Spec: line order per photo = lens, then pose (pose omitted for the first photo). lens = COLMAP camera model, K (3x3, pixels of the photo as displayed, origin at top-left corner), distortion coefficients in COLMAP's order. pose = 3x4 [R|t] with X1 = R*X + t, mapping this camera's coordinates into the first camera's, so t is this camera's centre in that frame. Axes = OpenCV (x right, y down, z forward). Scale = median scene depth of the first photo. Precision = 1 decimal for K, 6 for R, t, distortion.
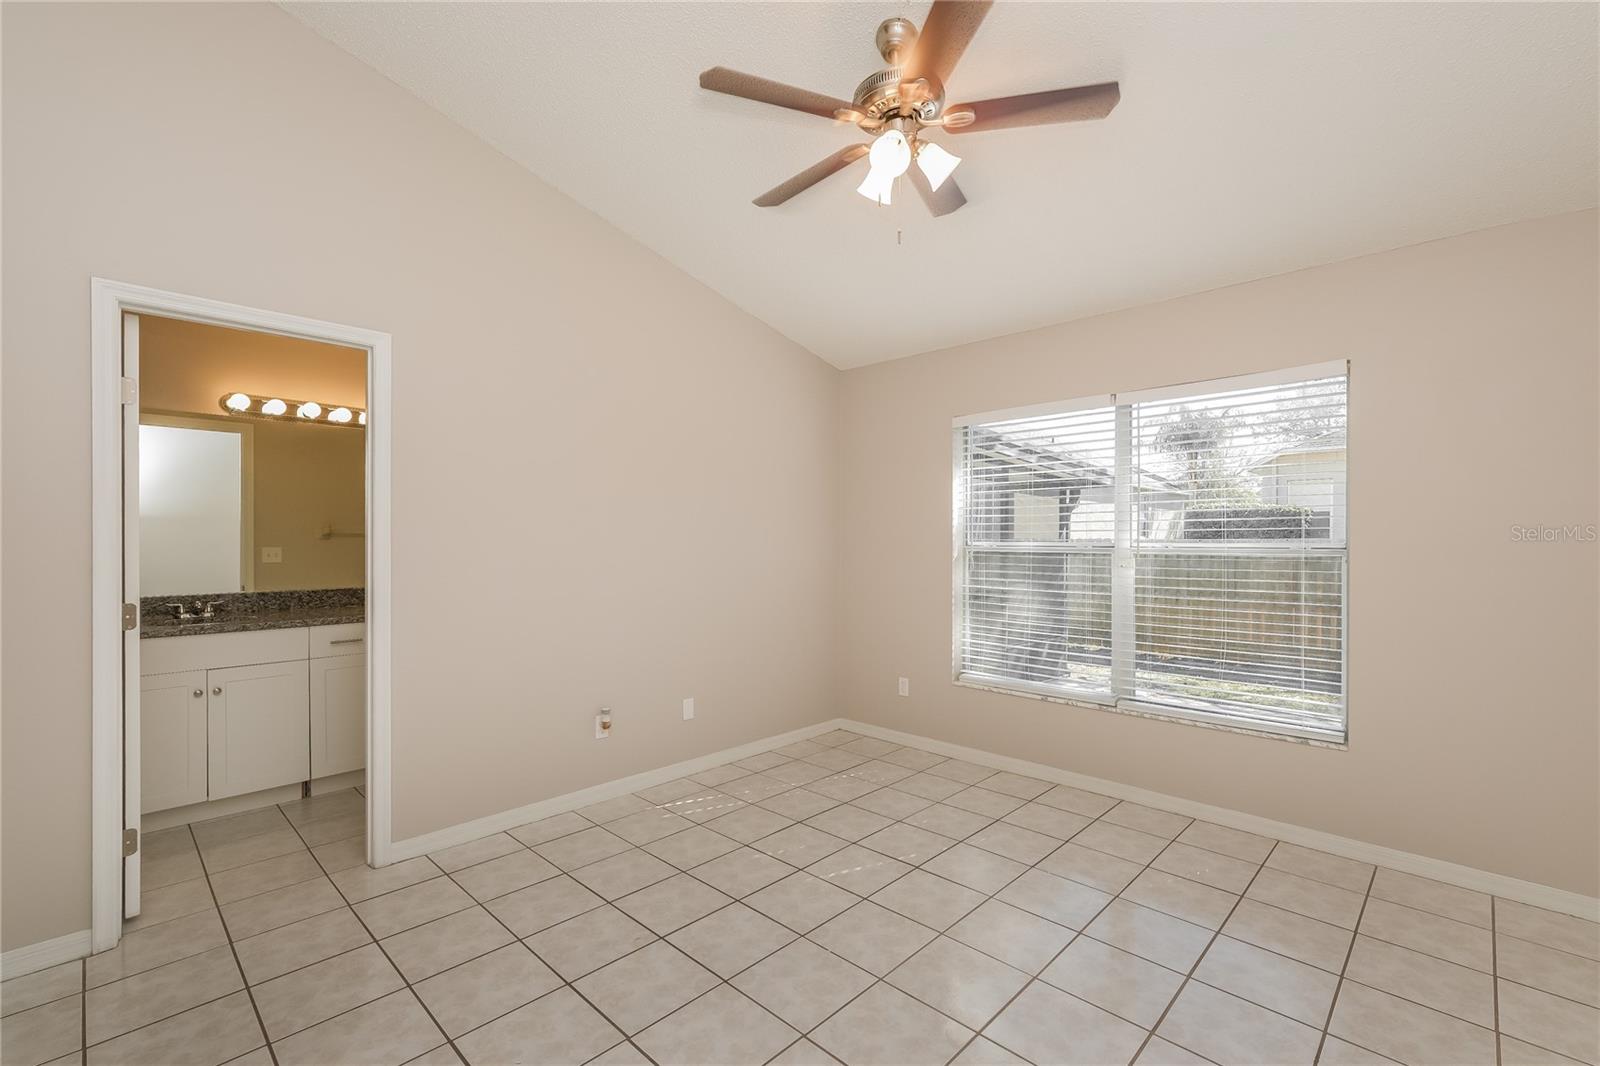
lens RADIAL K [[696.5, 0, 807.9], [0, 696.5, 530.8], [0, 0, 1]] dist [0.005016, 0.000324]
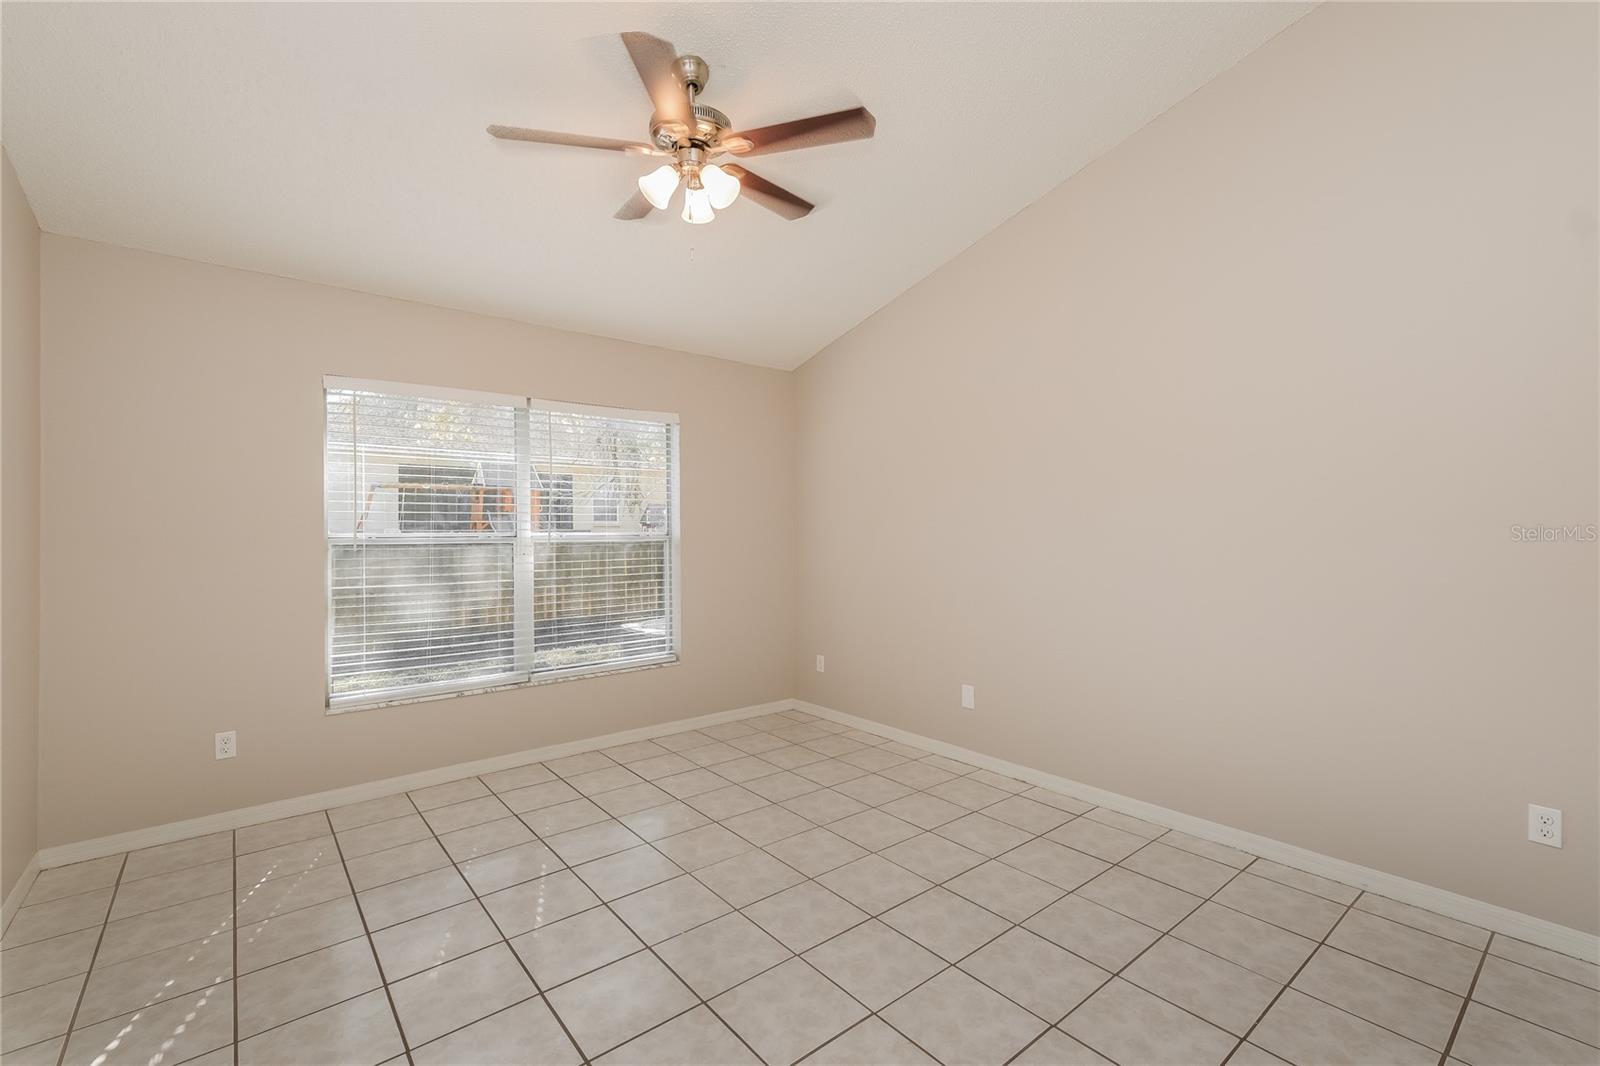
lens RADIAL K [[696.5, 0, 793.7], [0, 696.5, 530.8], [0, 0, 1]] dist [0.005016, 0.000324]
pose [[0.119784, 0.000825, 0.992800, -0.572728], [-0.004941, 0.999988, -0.000235, 0.012489], [-0.992788, -0.004877, 0.119787, 0.436125]]
